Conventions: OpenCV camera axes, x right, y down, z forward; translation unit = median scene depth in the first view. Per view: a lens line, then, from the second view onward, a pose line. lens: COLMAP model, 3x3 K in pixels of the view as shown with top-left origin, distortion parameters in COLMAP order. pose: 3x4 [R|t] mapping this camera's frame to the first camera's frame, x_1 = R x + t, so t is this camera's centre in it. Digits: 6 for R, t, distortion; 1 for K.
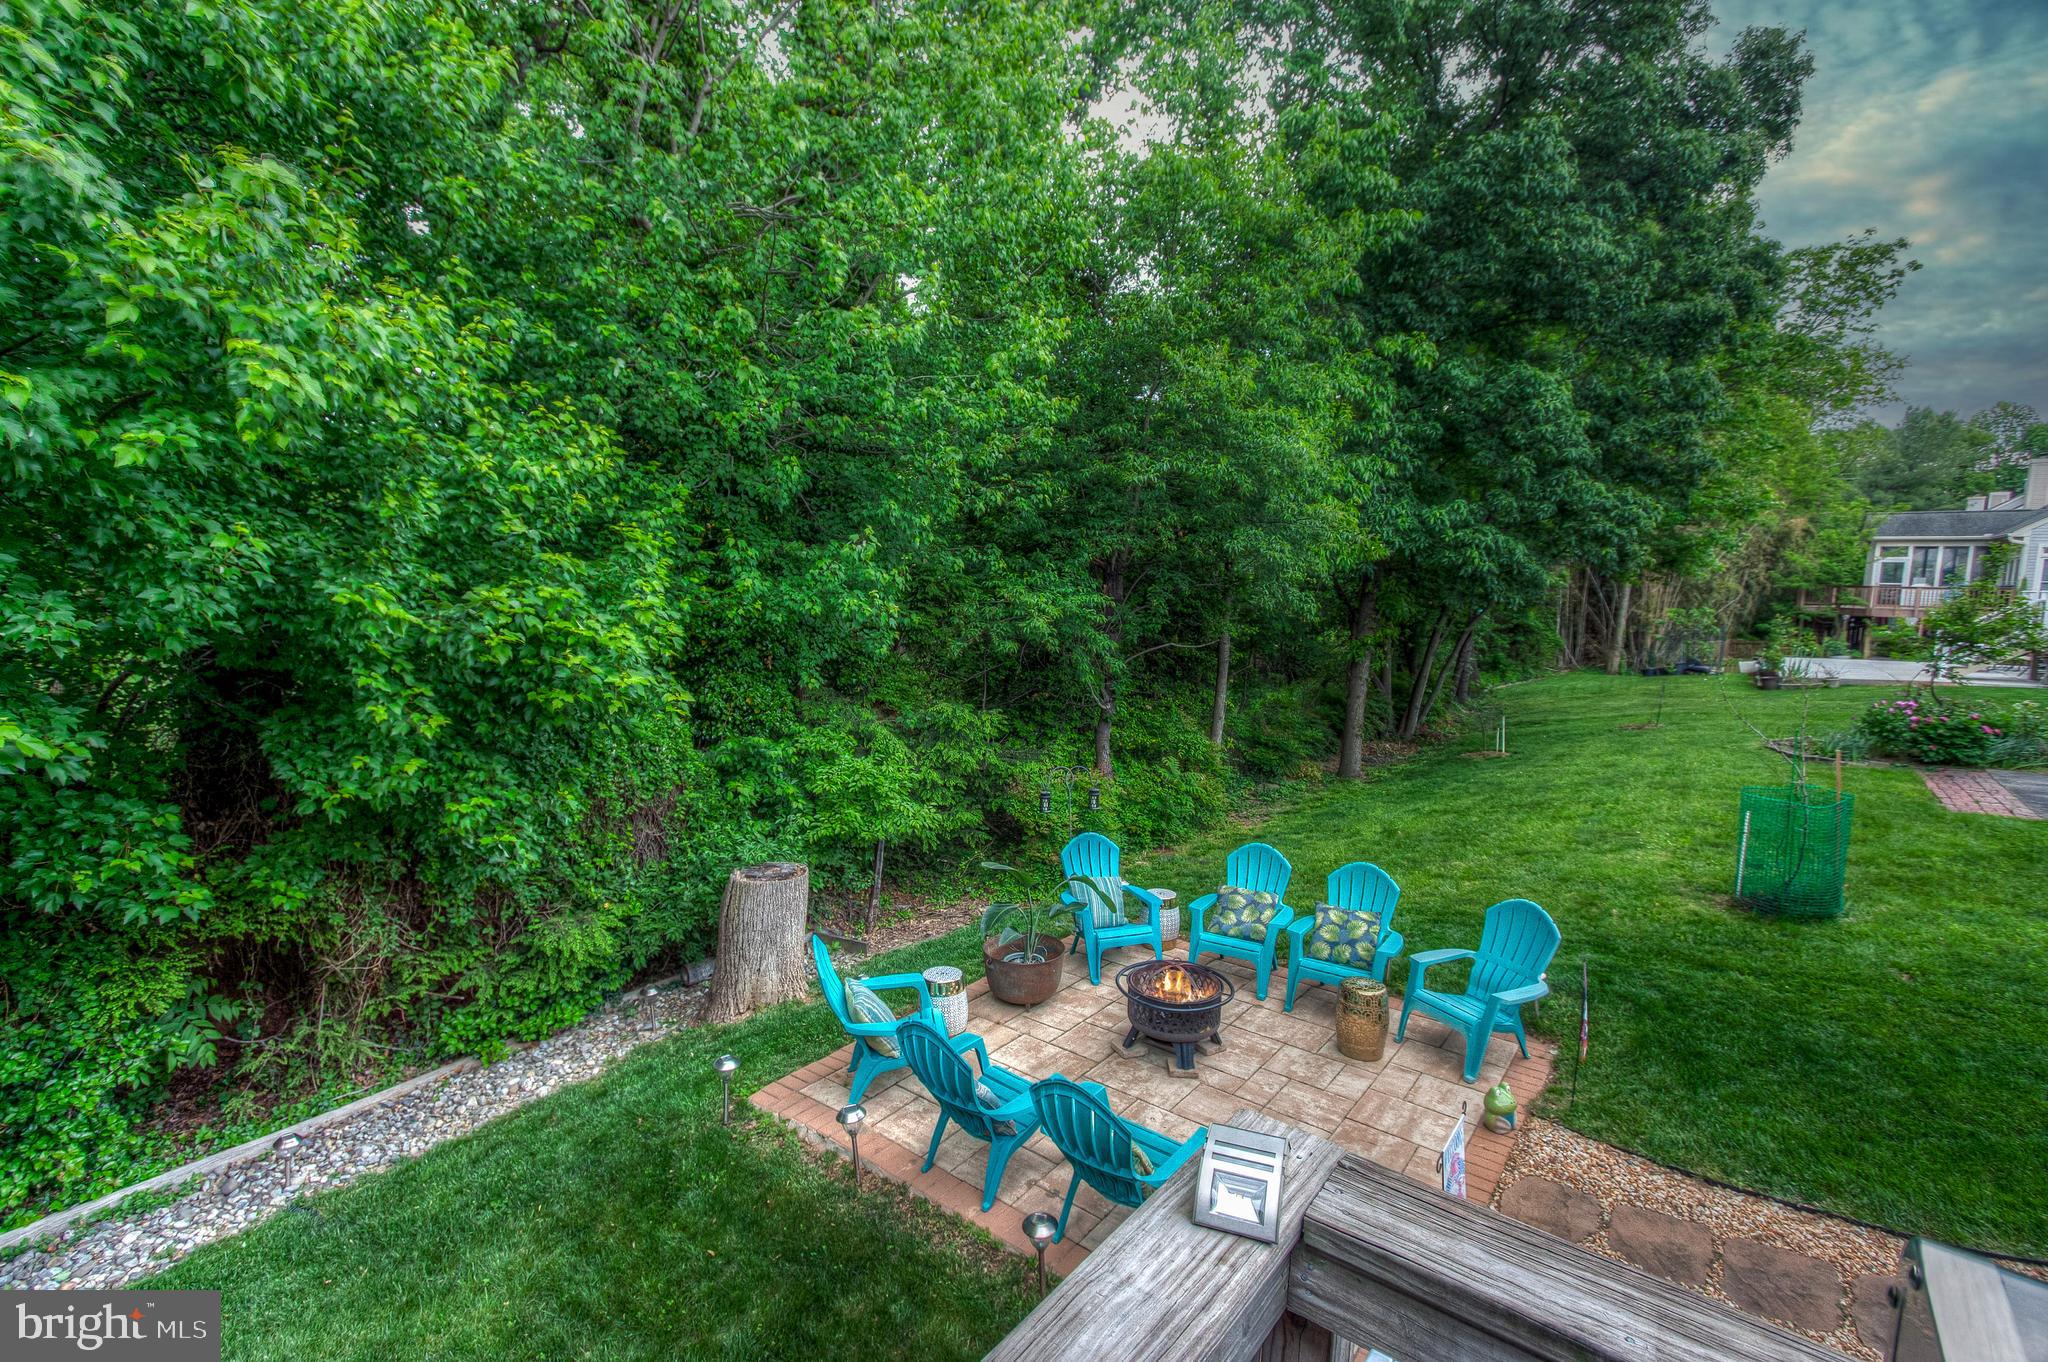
lens RADIAL K [[937.3, 0, 1014.7], [0, 937.3, 683.4], [0, 0, 1]] dist [0.000829, -0.001559]
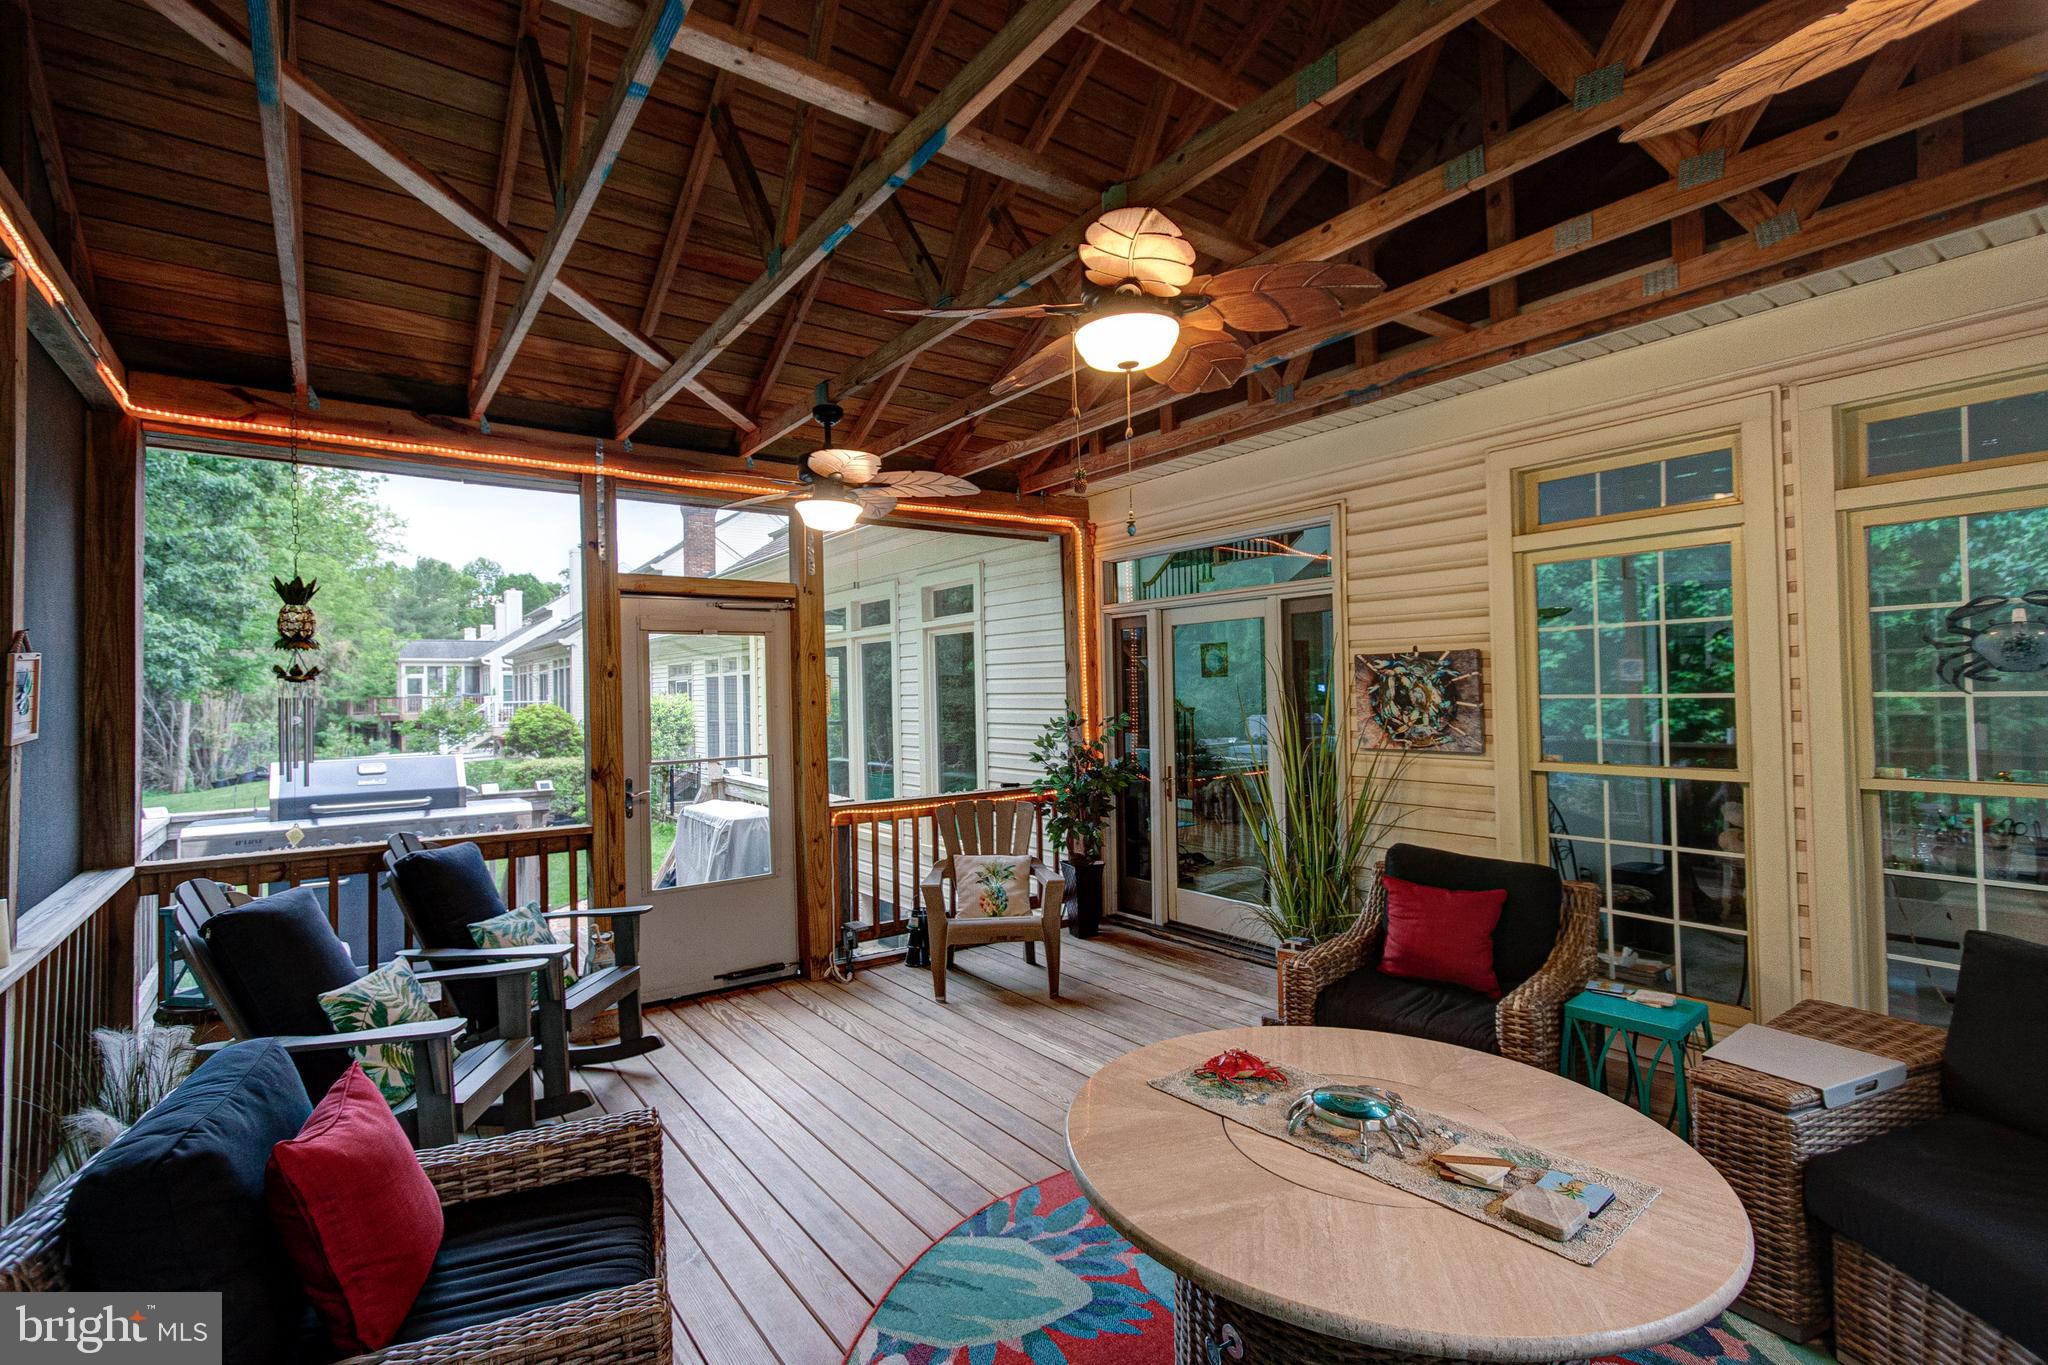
lens RADIAL K [[937.3, 0, 1015.2], [0, 937.3, 681.6], [0, 0, 1]] dist [0.000829, -0.001559]
pose [[0.261814, -0.014981, 0.965002, -0.093619], [0.136602, 0.990389, -0.021686, 0.016673], [-0.955402, 0.137499, 0.261344, -0.130926]]
